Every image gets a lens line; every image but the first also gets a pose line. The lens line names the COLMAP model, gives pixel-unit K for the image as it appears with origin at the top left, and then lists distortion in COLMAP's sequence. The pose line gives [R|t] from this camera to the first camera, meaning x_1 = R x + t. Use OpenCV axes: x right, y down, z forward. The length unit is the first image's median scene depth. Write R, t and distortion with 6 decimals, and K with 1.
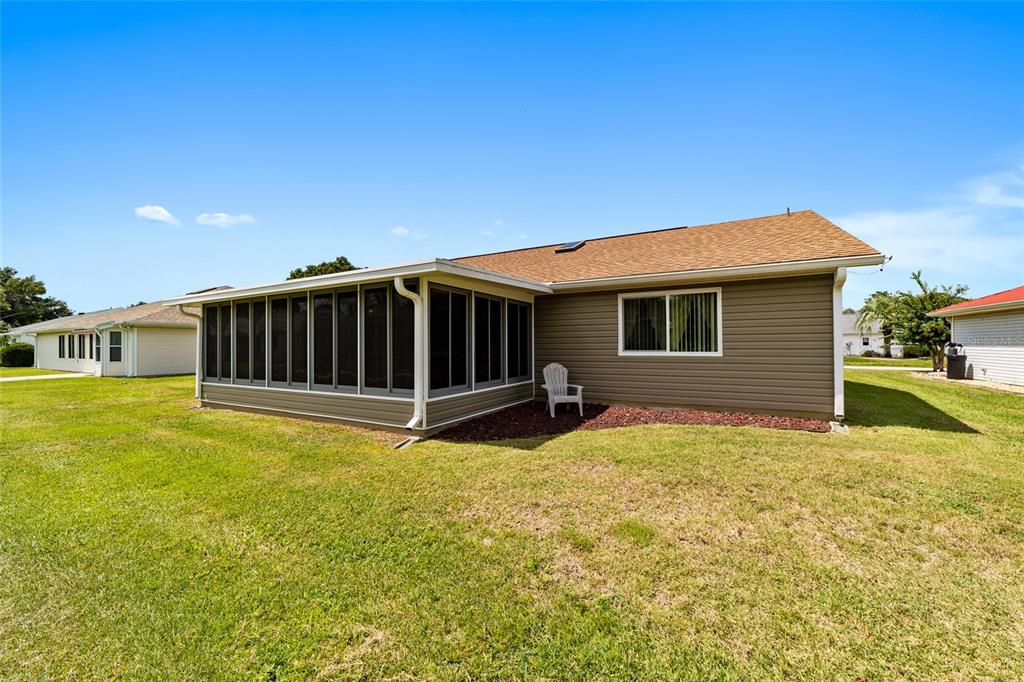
lens RADIAL K [[394.7, 0, 511.7], [0, 394.7, 339.7], [0, 0, 1]] dist [-0.012700, 0.006183]
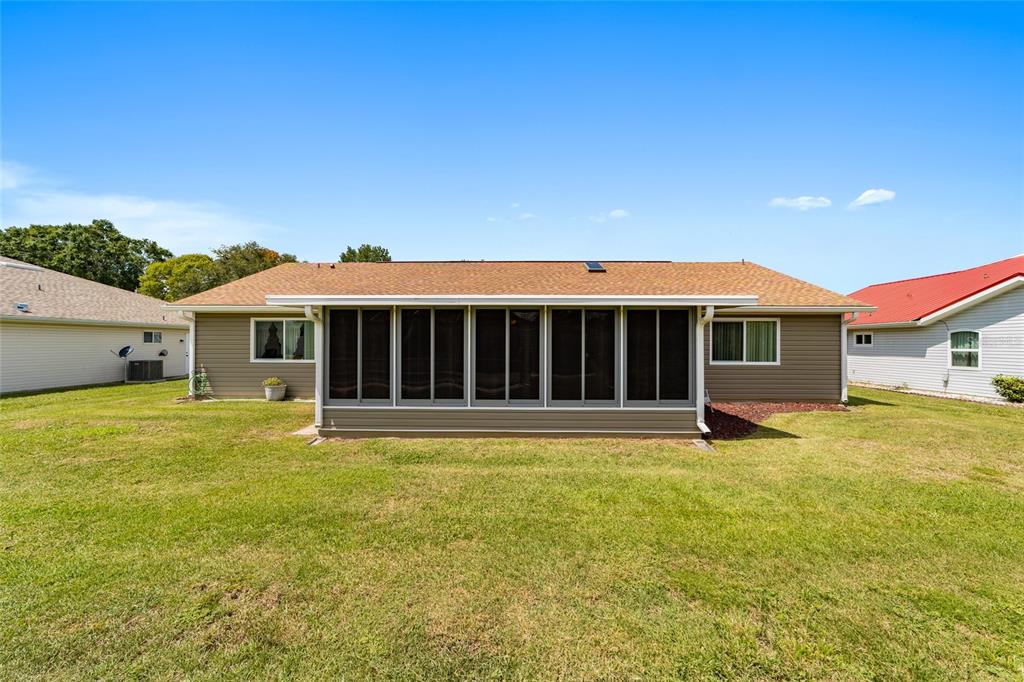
lens RADIAL K [[394.7, 0, 508.1], [0, 394.7, 335.3], [0, 0, 1]] dist [-0.012700, 0.006183]
pose [[0.885438, 0.018301, 0.464397, -0.870499], [-0.015731, 0.999832, -0.009407, -0.032255], [-0.464491, 0.001023, 0.885577, 0.141005]]
